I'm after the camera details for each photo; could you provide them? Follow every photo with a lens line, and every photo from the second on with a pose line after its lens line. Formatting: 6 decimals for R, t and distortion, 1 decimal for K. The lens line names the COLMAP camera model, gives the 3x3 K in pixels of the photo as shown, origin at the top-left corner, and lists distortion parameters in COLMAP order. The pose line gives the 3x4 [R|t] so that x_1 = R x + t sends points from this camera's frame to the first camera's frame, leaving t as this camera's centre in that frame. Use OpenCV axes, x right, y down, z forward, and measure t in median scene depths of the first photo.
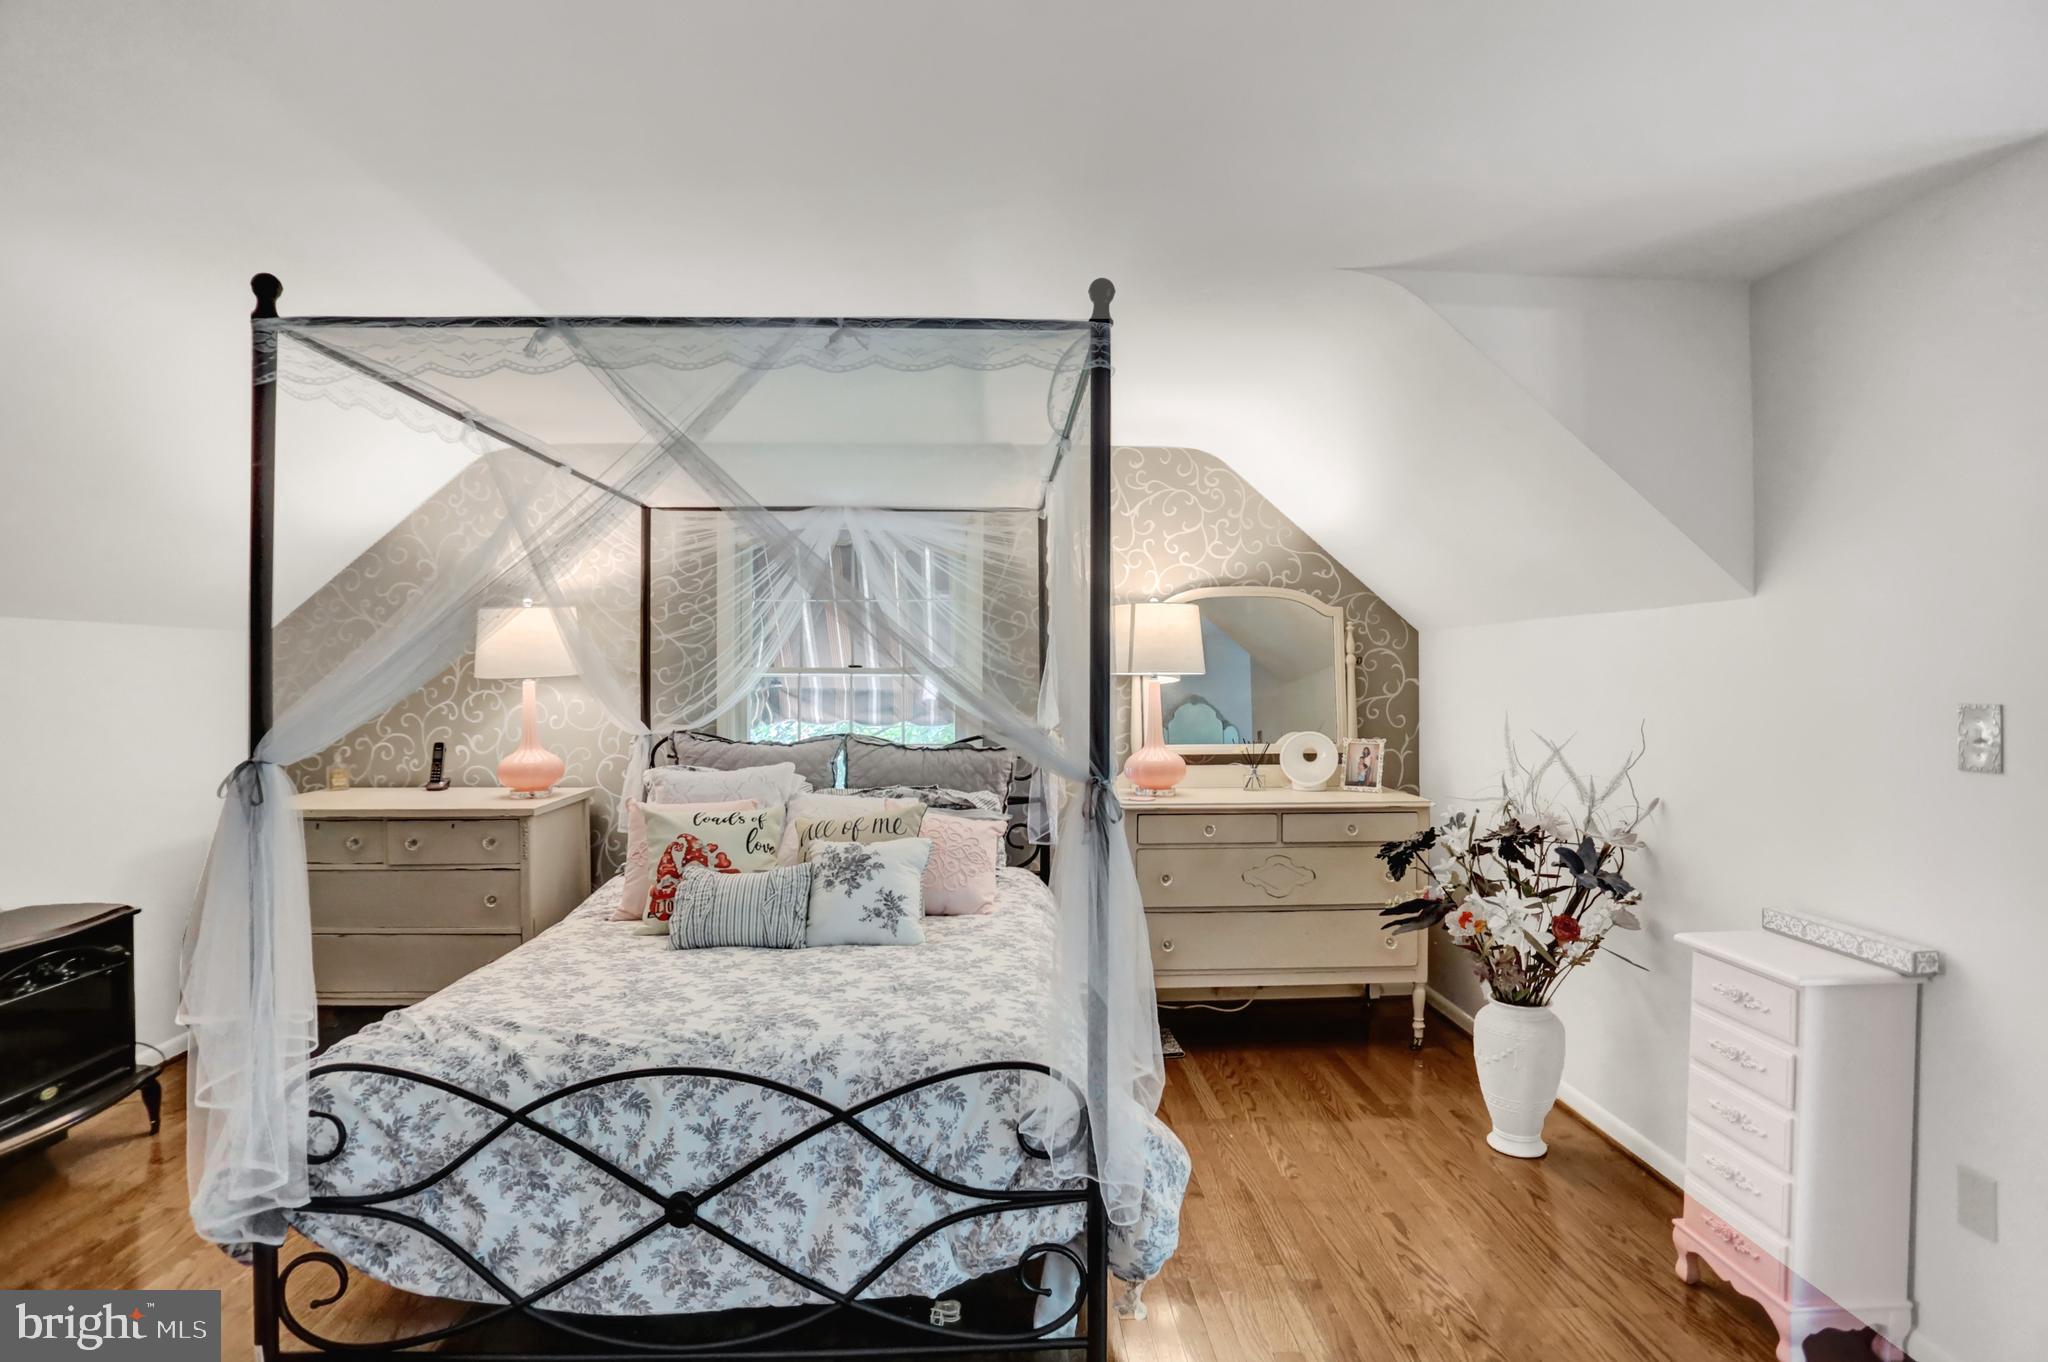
lens RADIAL K [[1016.6, 0, 1014.0], [0, 1016.6, 684.0], [0, 0, 1]] dist [-0.032594, 0.003886]
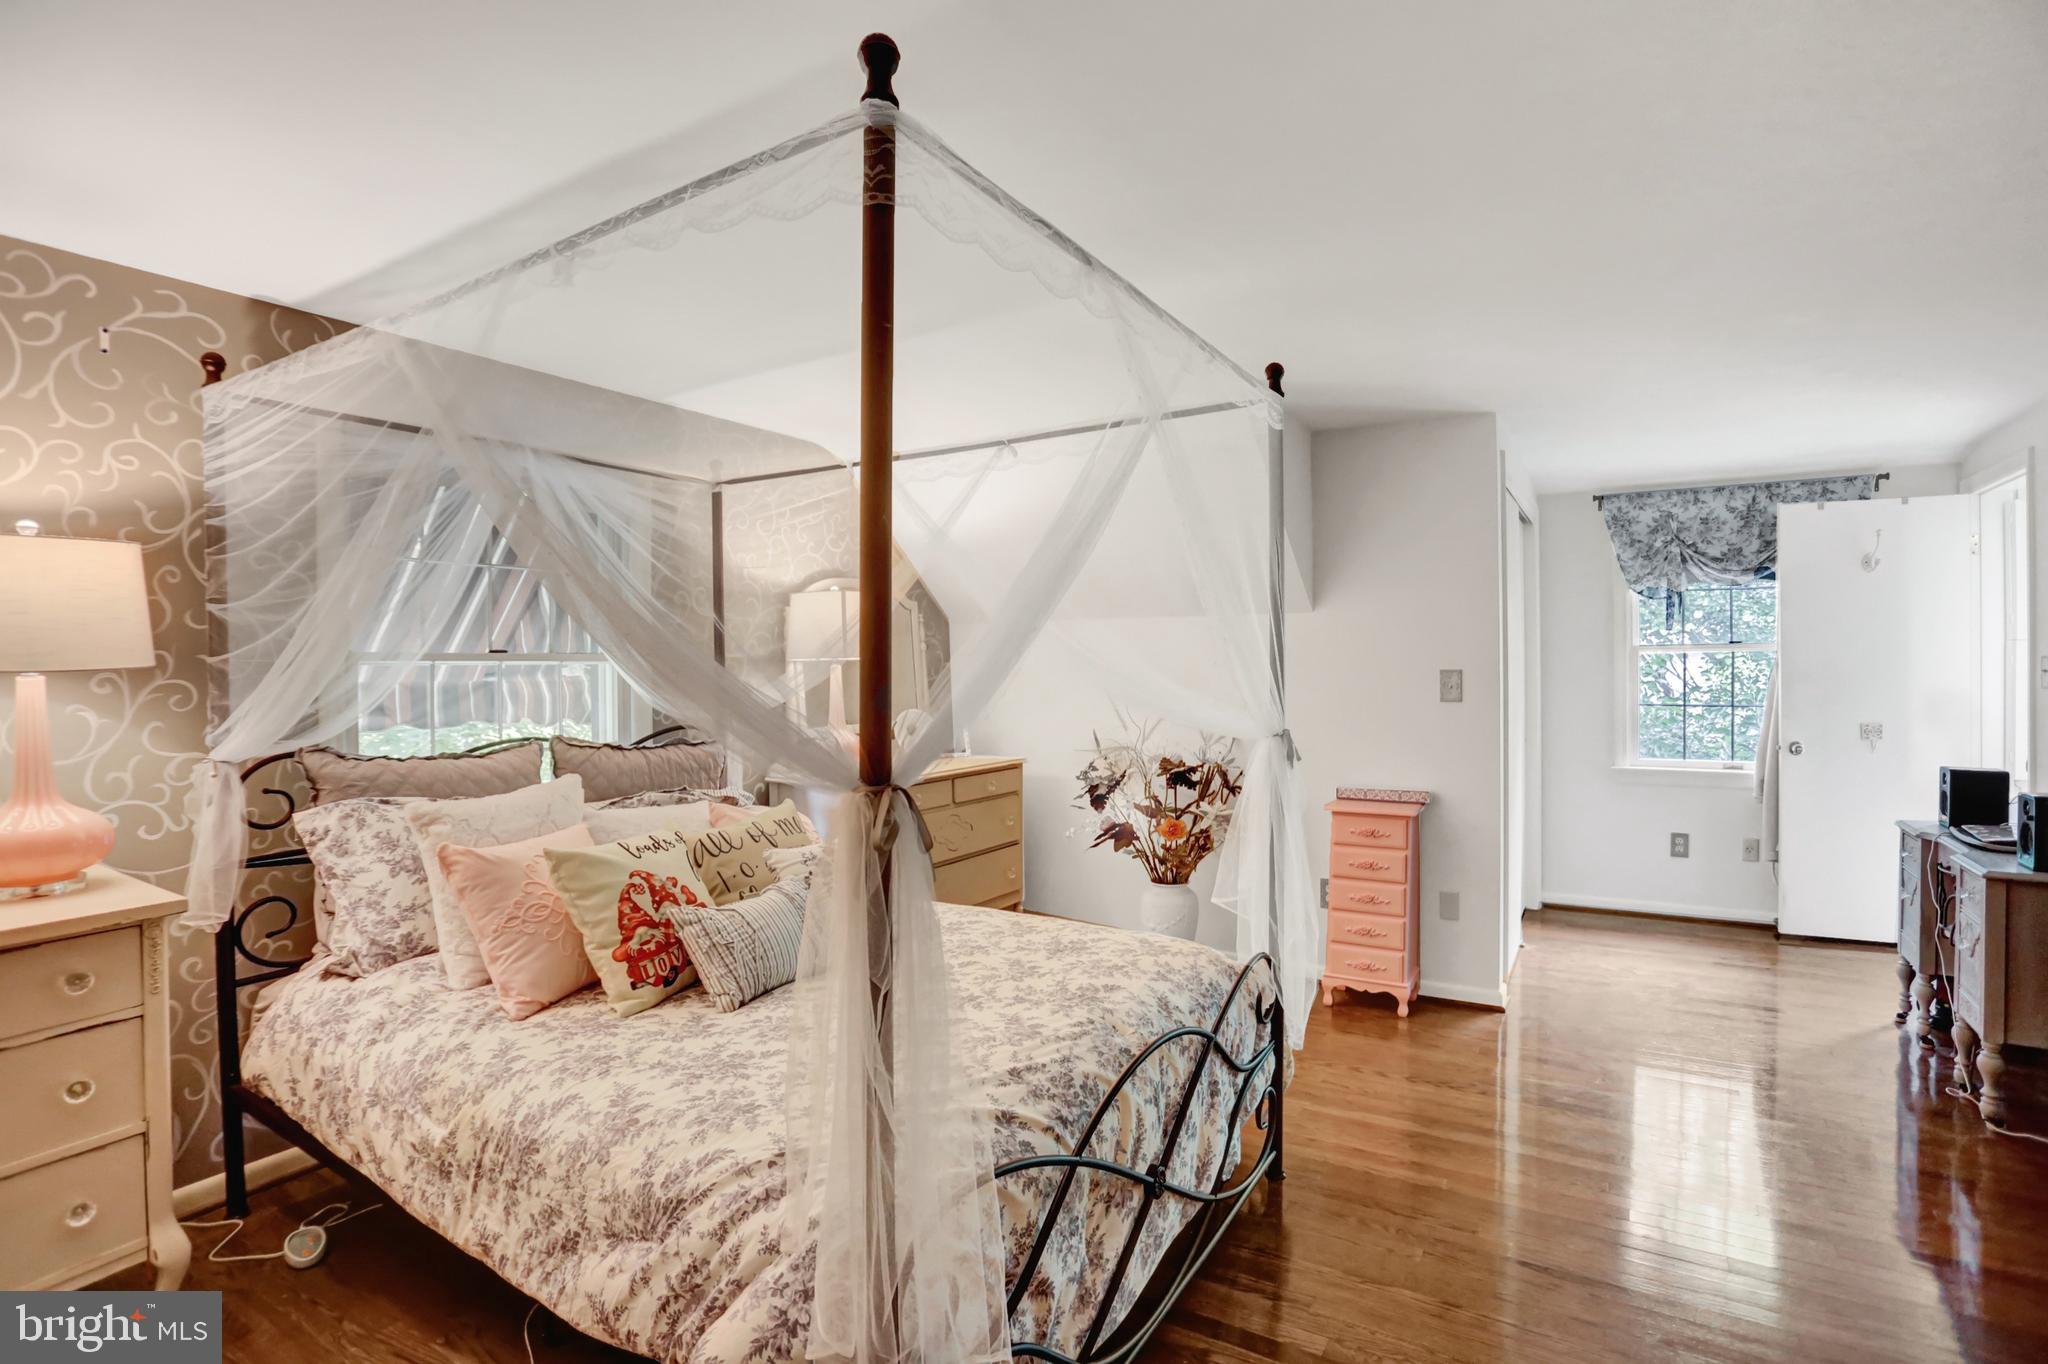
lens RADIAL K [[1016.6, 0, 1009.6], [0, 1016.6, 672.5], [0, 0, 1]] dist [-0.032594, 0.003886]
pose [[0.542690, -0.011308, 0.839857, -0.812723], [0.014722, 0.999884, 0.003950, 0.003025], [-0.839804, 0.010221, 0.542794, 0.369173]]
